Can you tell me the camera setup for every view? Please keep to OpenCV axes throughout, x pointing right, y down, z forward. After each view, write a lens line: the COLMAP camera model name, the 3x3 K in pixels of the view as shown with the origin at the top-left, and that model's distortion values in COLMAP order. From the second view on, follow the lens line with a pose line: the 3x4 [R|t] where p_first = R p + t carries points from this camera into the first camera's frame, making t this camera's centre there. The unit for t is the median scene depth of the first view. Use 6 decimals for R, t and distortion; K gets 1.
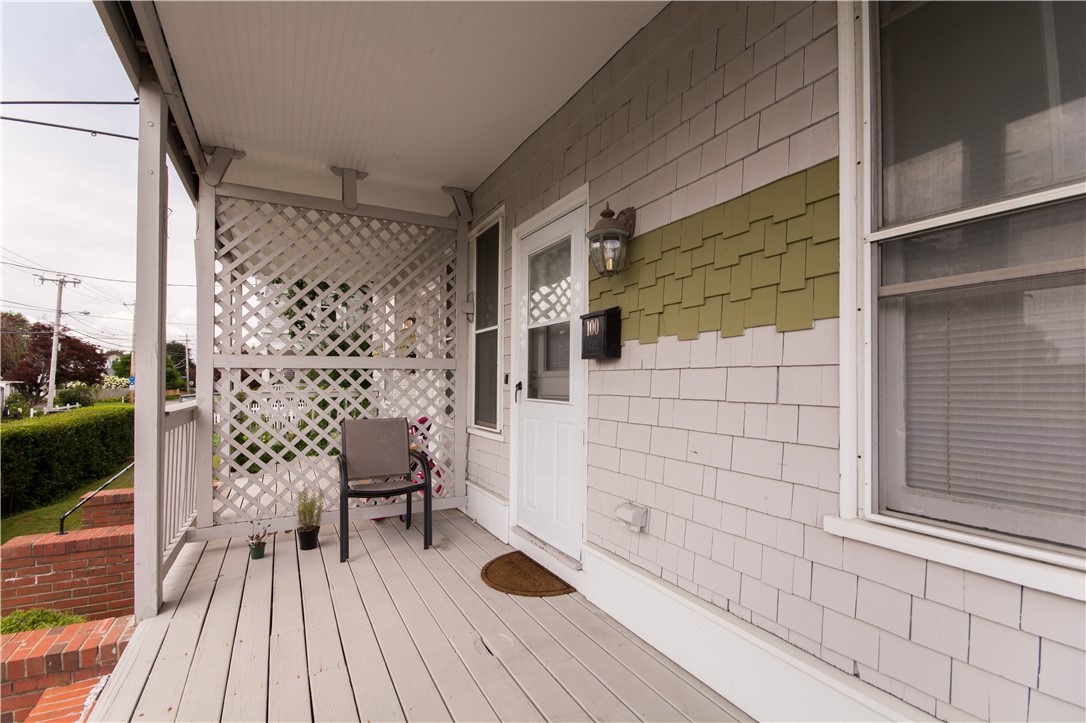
lens RADIAL K [[494.0, 0, 528.7], [0, 494.0, 373.4], [0, 0, 1]] dist [-0.003046, -0.001301]
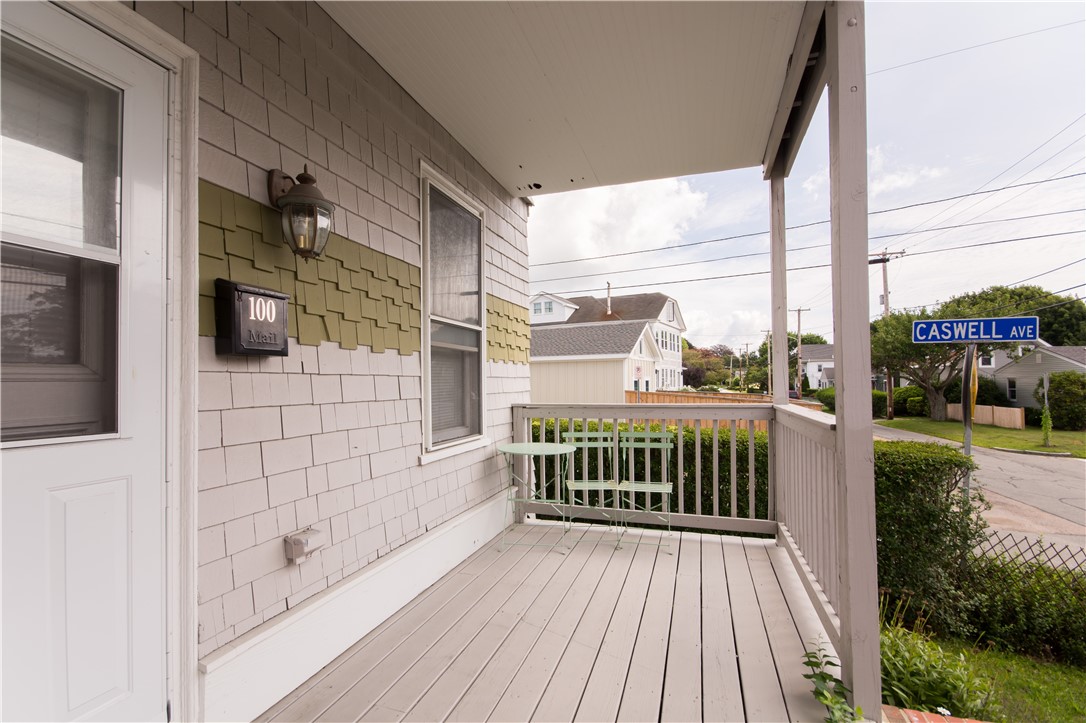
lens RADIAL K [[494.0, 0, 528.7], [0, 494.0, 373.4], [0, 0, 1]] dist [-0.003046, -0.001301]
pose [[-0.689764, 0.008822, 0.723981, -0.663359], [-0.011797, 0.999656, -0.023421, 0.007157], [-0.723938, -0.024696, -0.689422, 1.277028]]
